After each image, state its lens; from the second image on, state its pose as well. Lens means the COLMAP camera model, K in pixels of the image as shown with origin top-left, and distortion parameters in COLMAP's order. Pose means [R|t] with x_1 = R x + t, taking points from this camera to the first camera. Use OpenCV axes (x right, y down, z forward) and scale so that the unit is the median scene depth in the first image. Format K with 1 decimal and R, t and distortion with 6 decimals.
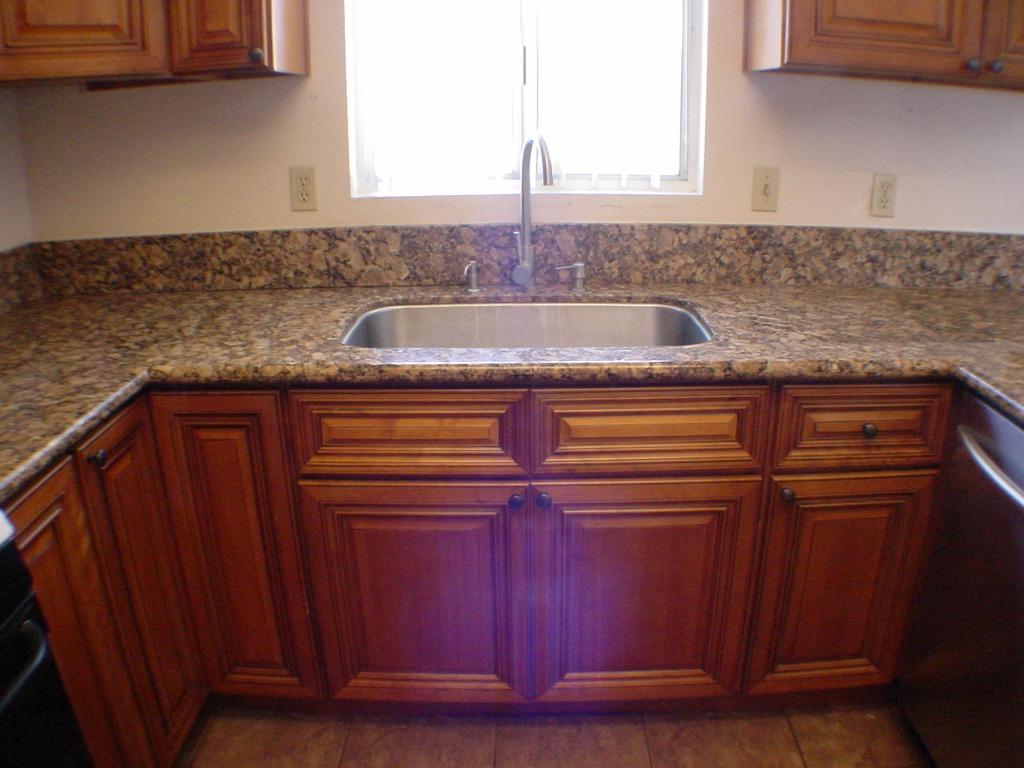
lens RADIAL K [[803.5, 0, 512.0], [0, 803.5, 384.0], [0, 0, 1]] dist [-0.269604, 0.117155]
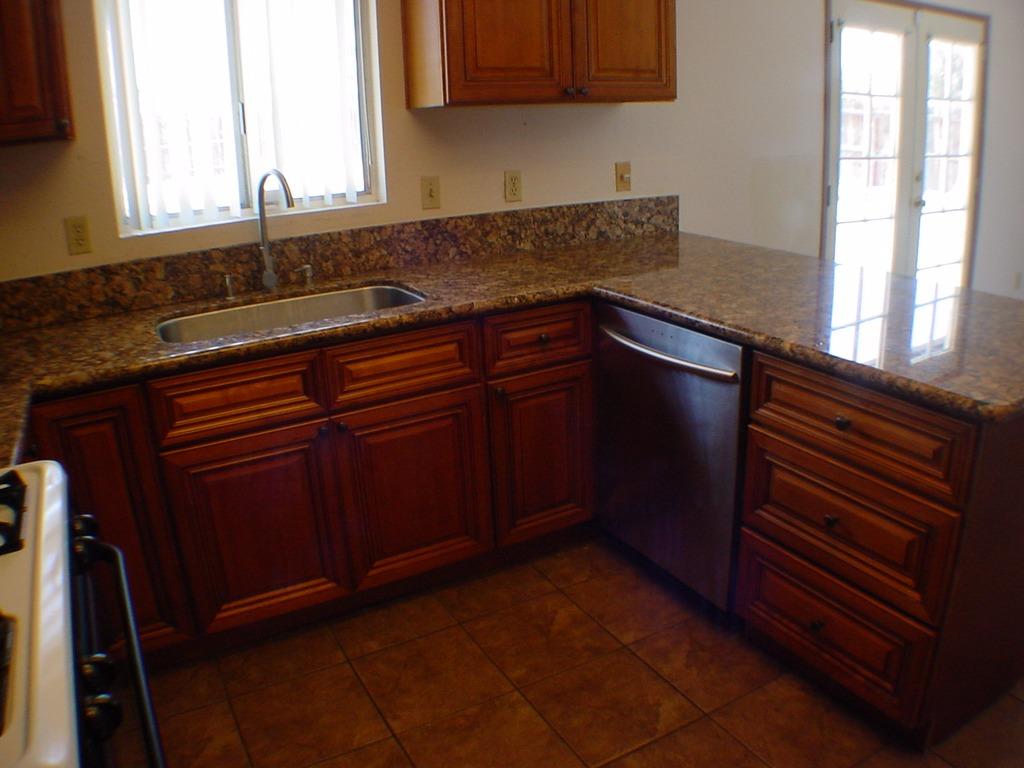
lens RADIAL K [[803.5, 0, 512.0], [0, 803.5, 384.0], [0, 0, 1]] dist [-0.269604, 0.117155]
pose [[0.867159, -0.183249, 0.463094, -0.253990], [0.193954, 0.980695, 0.024881, 0.072601], [-0.458713, 0.068244, 0.885960, -0.282971]]
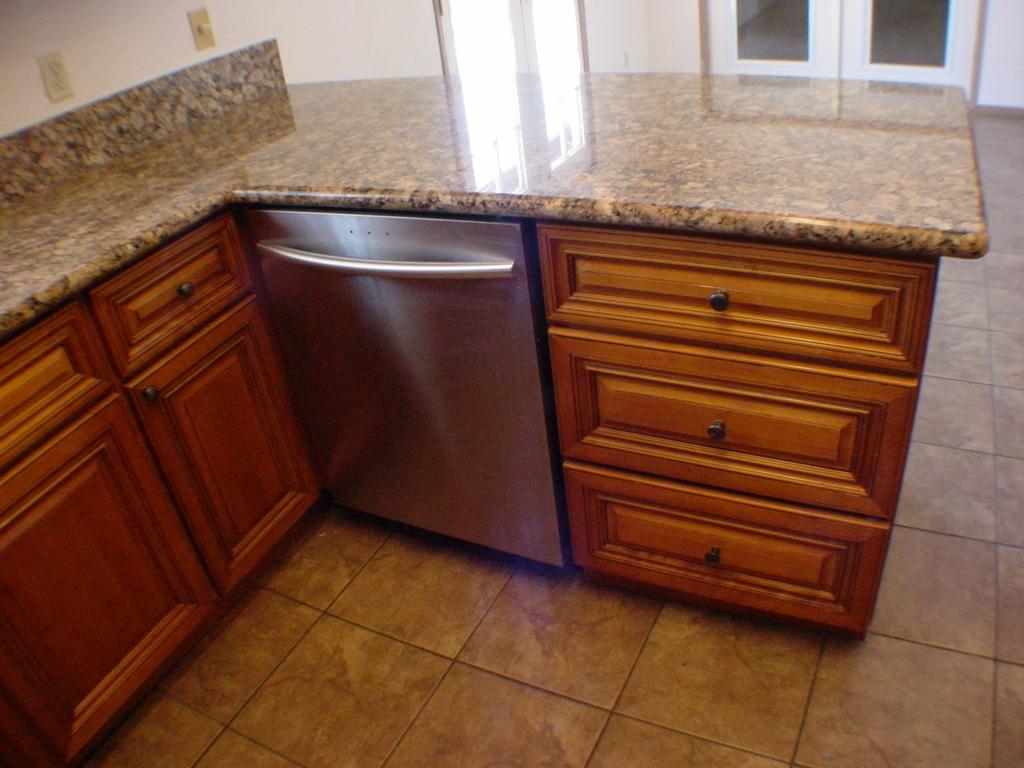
lens RADIAL K [[803.5, 0, 512.0], [0, 803.5, 384.0], [0, 0, 1]] dist [-0.269604, 0.117155]
pose [[0.439779, -0.515827, 0.735199, -0.093595], [0.403287, 0.844859, 0.351529, -0.010002], [-0.802467, 0.141901, 0.579578, 0.087590]]
